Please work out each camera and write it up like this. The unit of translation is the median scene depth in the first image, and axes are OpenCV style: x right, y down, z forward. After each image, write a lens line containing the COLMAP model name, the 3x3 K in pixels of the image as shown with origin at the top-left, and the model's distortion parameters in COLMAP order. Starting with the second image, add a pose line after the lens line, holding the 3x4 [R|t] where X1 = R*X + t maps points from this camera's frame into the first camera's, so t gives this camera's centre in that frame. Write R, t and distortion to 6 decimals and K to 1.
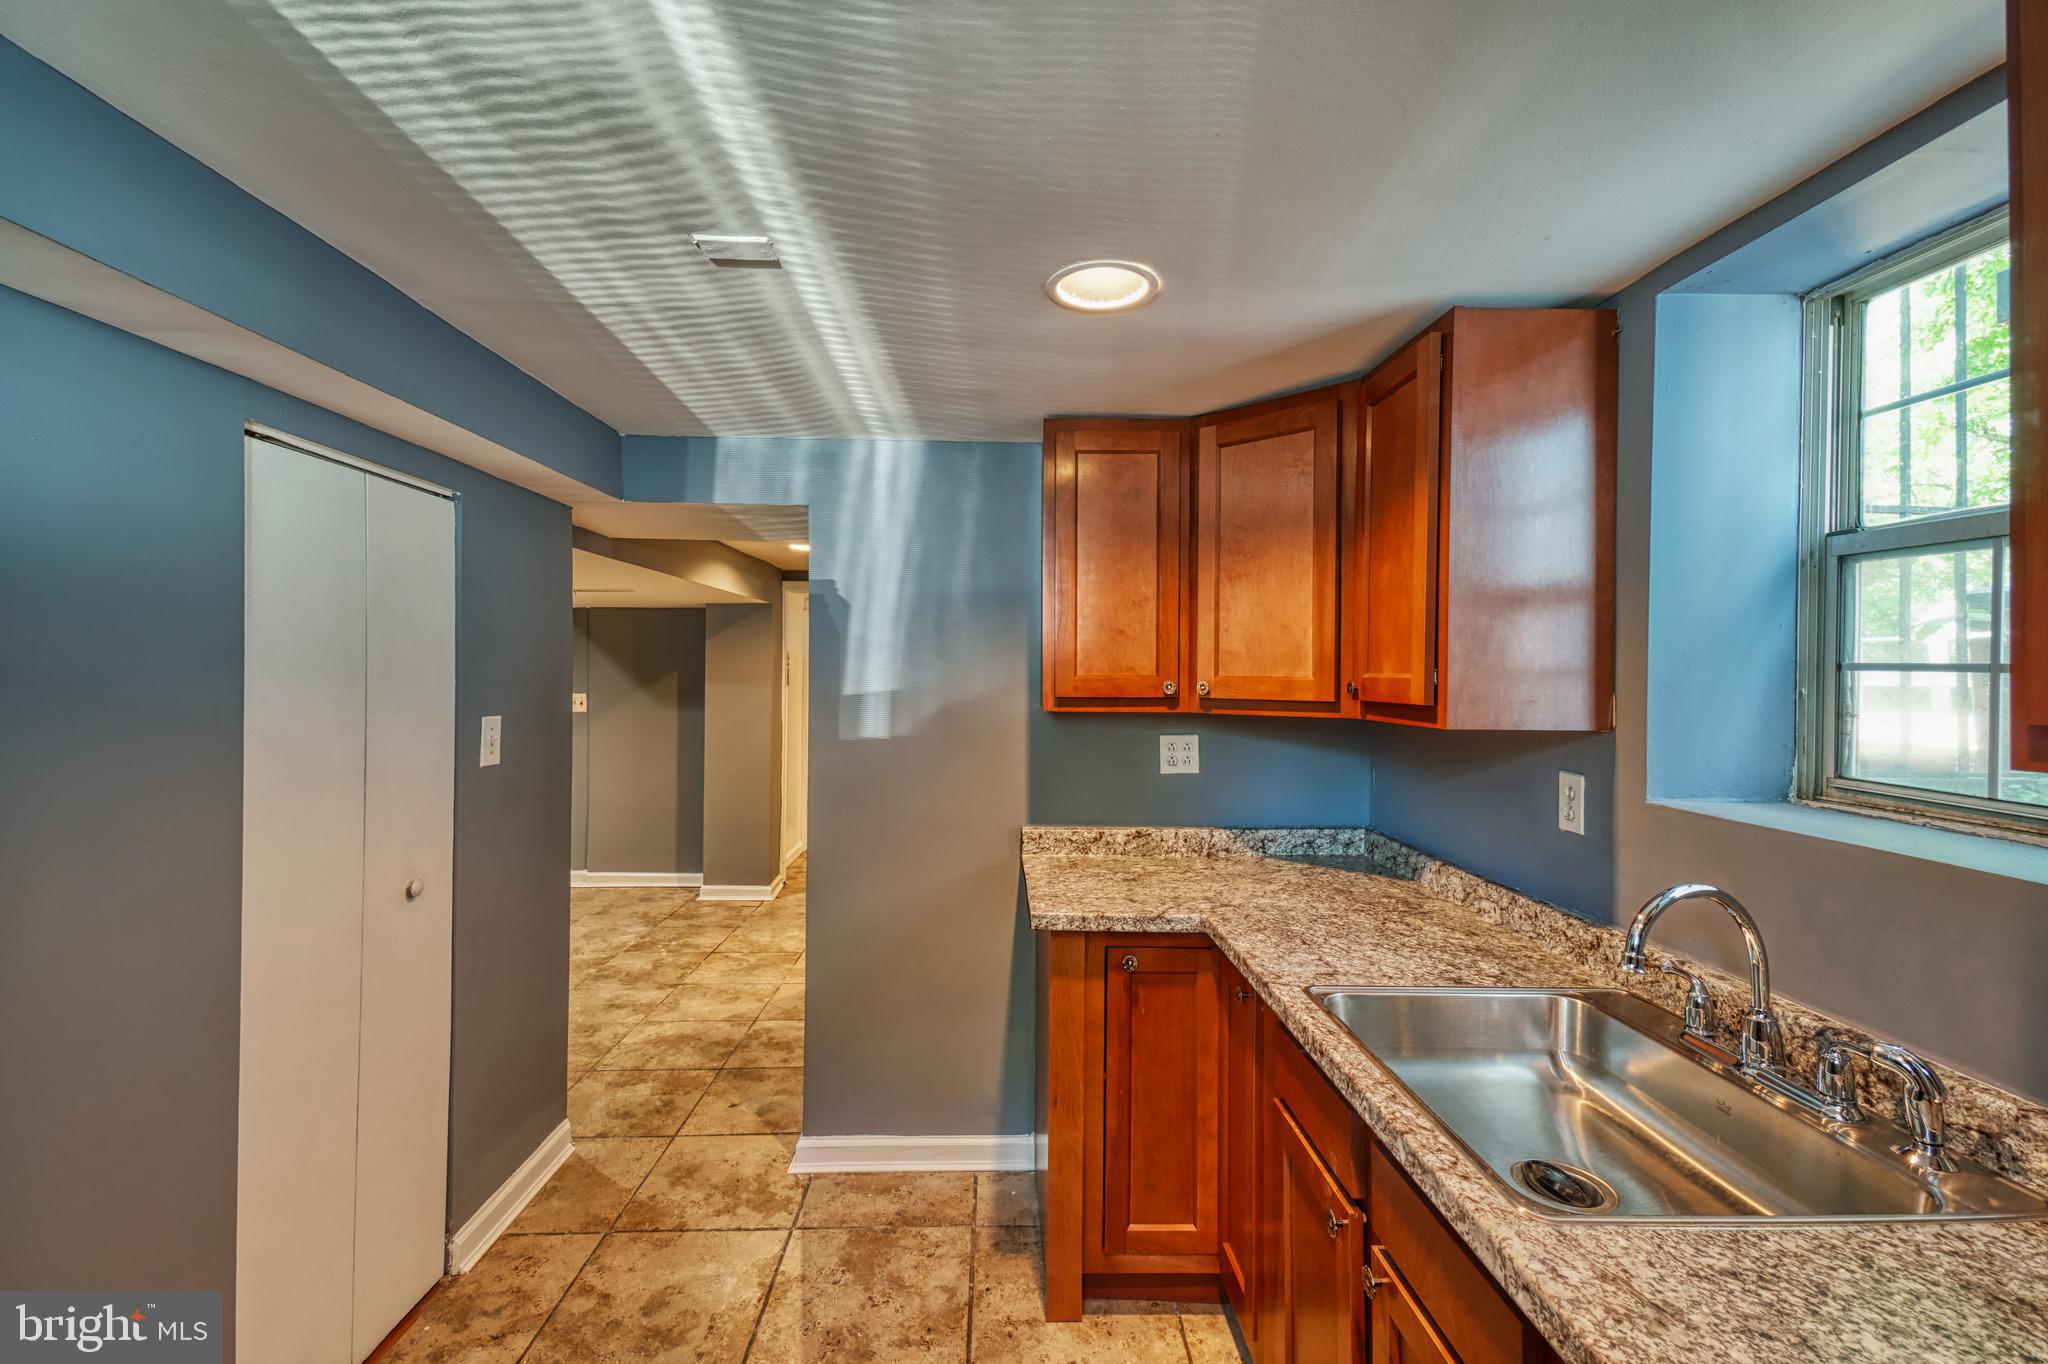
lens RADIAL K [[867.9, 0, 1019.7], [0, 867.9, 674.4], [0, 0, 1]] dist [0.045135, -0.017809]
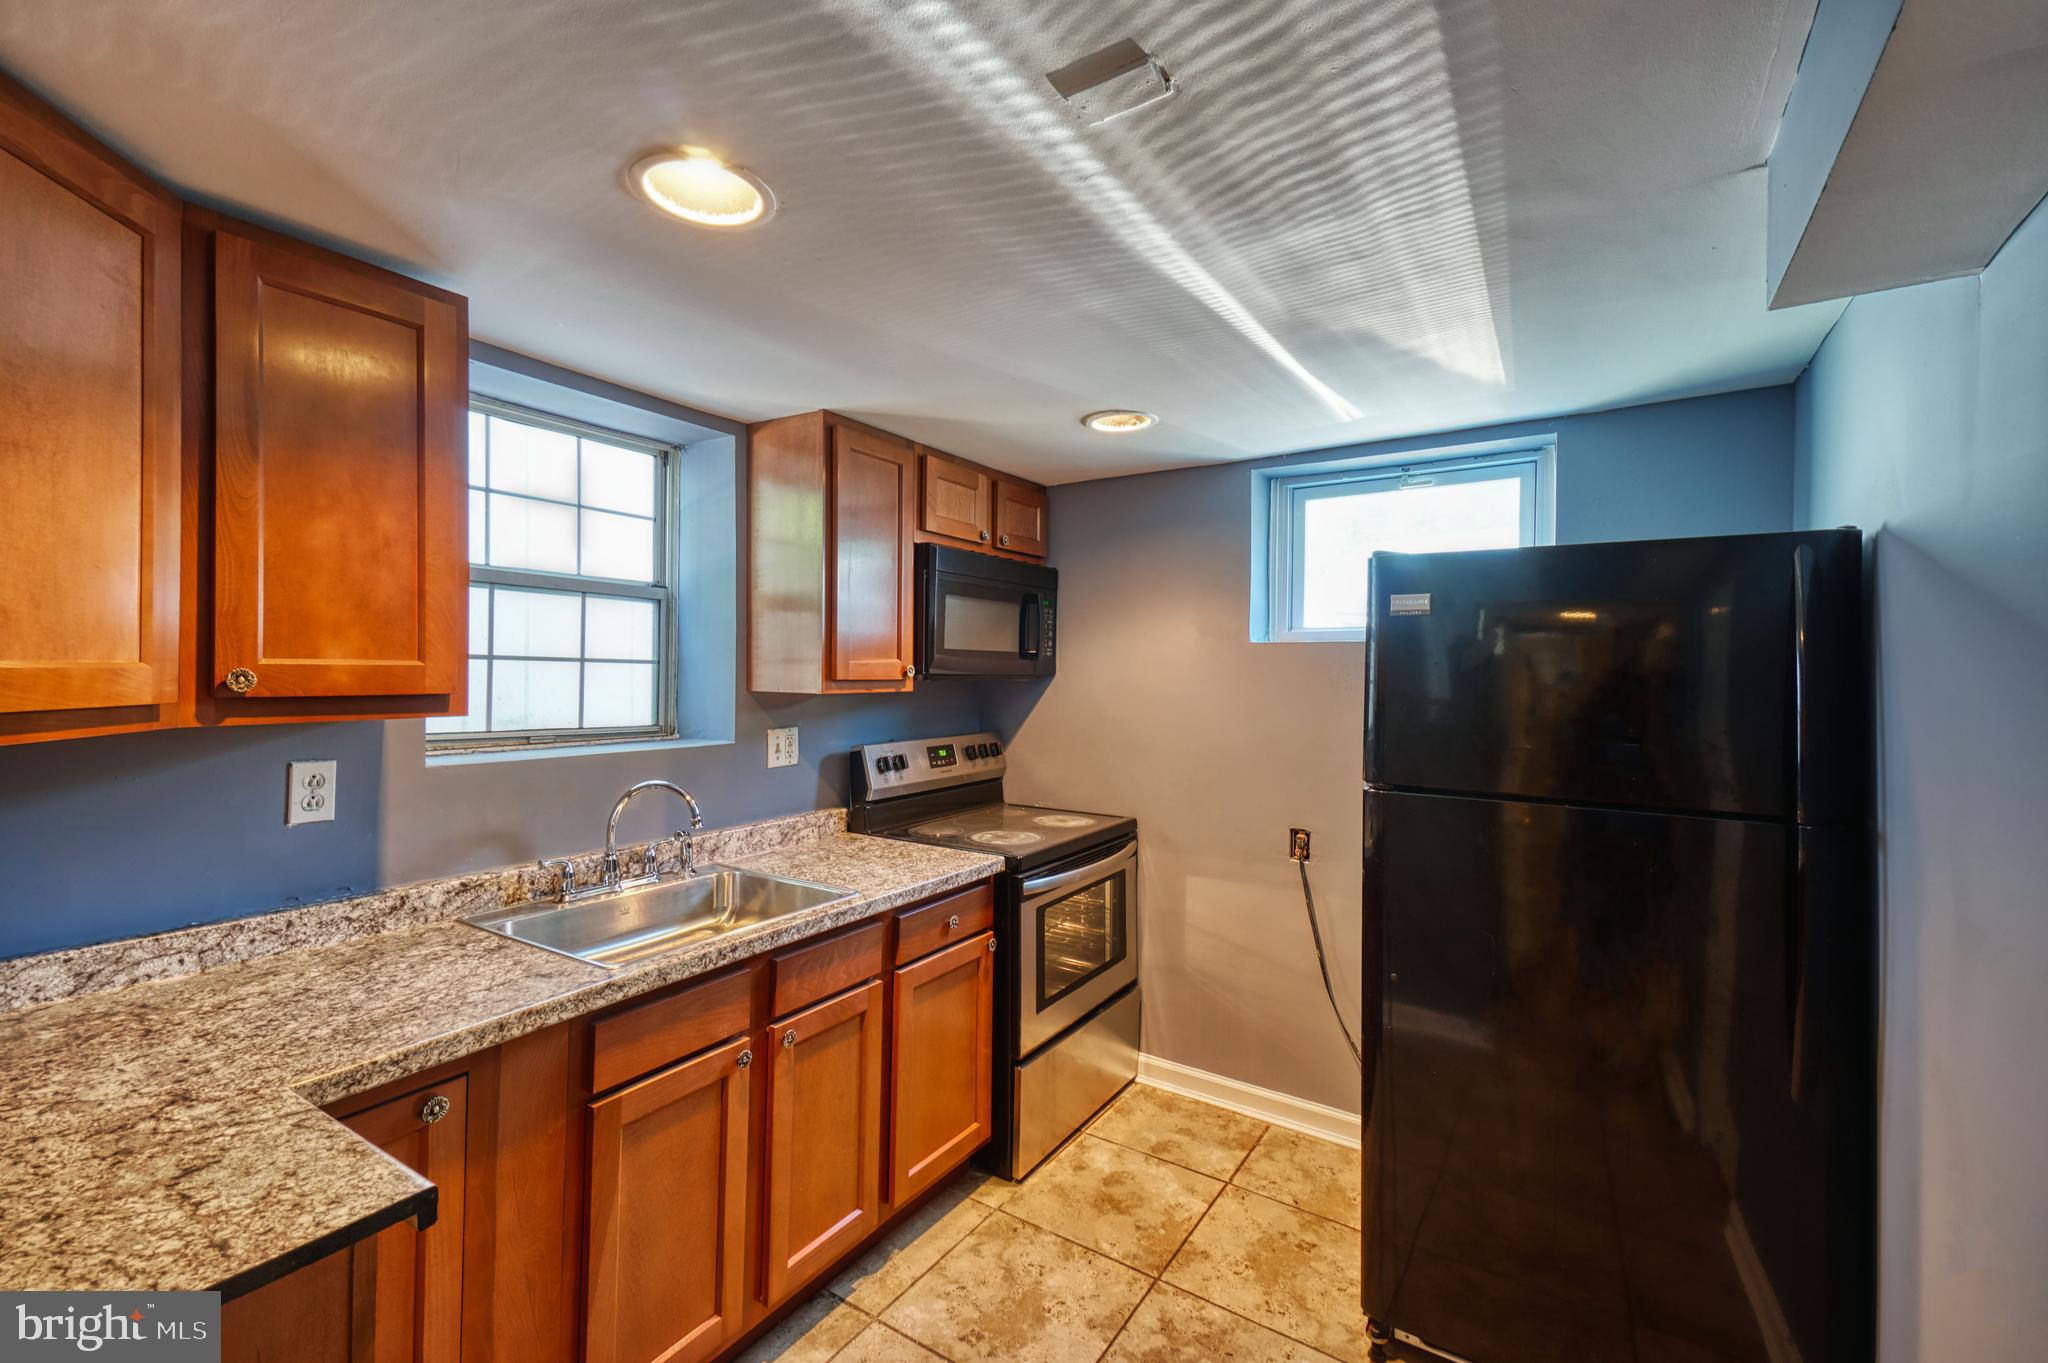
lens RADIAL K [[867.9, 0, 1019.7], [0, 867.9, 673.9], [0, 0, 1]] dist [0.045135, -0.017809]
pose [[-0.819121, -0.027967, 0.572939, -0.607557], [-0.024770, 0.999604, 0.013381, -0.020503], [-0.573086, -0.003231, -0.819489, 1.429792]]
